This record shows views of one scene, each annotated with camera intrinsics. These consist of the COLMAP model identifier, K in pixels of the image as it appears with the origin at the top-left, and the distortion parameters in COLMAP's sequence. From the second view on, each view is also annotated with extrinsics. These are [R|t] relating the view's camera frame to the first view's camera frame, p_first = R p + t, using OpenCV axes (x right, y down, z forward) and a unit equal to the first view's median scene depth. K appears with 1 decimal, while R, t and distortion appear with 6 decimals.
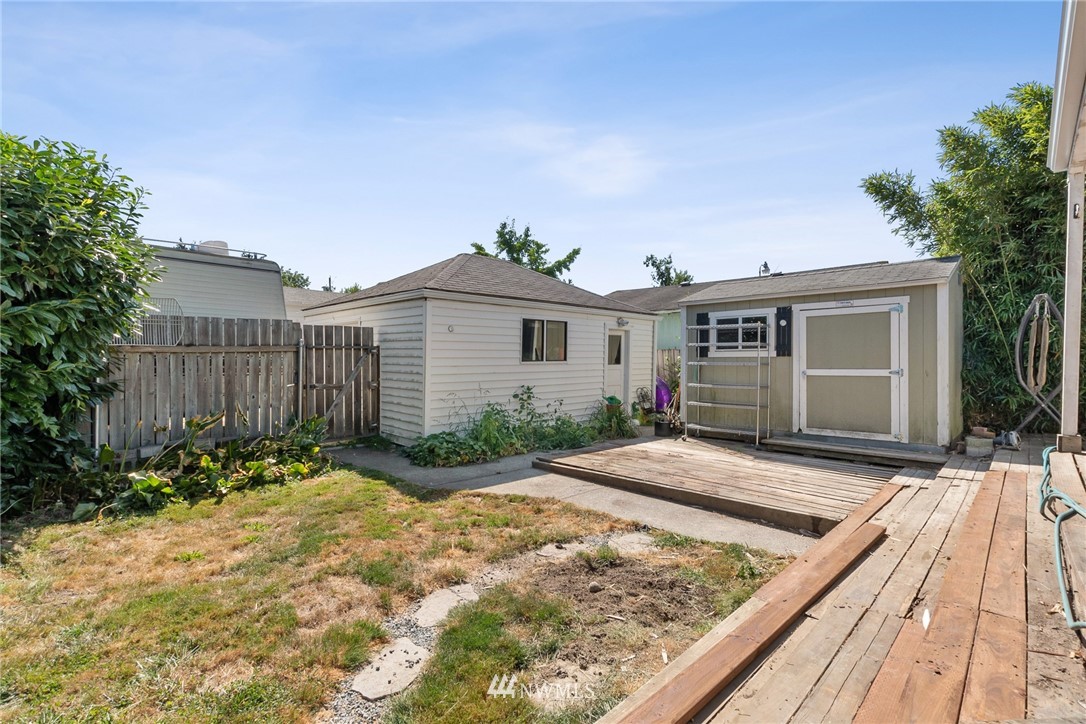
lens RADIAL K [[513.7, 0, 548.3], [0, 513.7, 365.0], [0, 0, 1]] dist [0.004665, -0.000594]
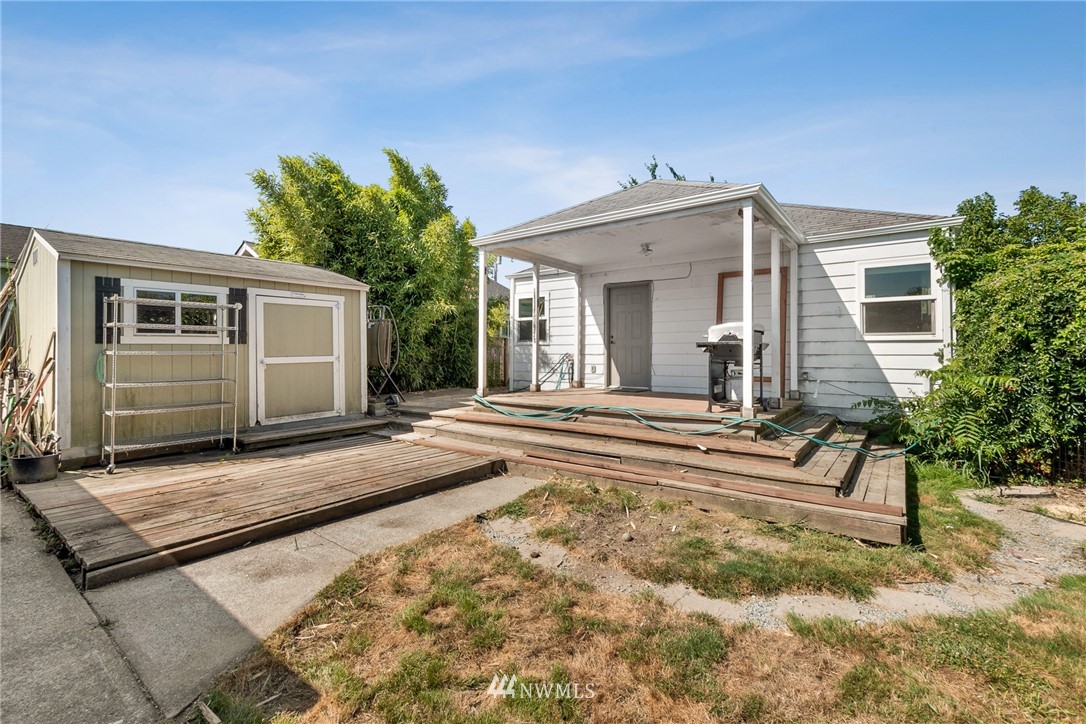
lens RADIAL K [[477.9, 0, 540.8], [0, 477.9, 355.0], [0, 0, 1]] dist [-0.000476, 0.000155]
pose [[-0.134549, -0.013064, 0.990821, -0.441713], [0.008622, 0.999860, 0.014354, -0.005009], [-0.990869, 0.010475, -0.134417, 0.604351]]
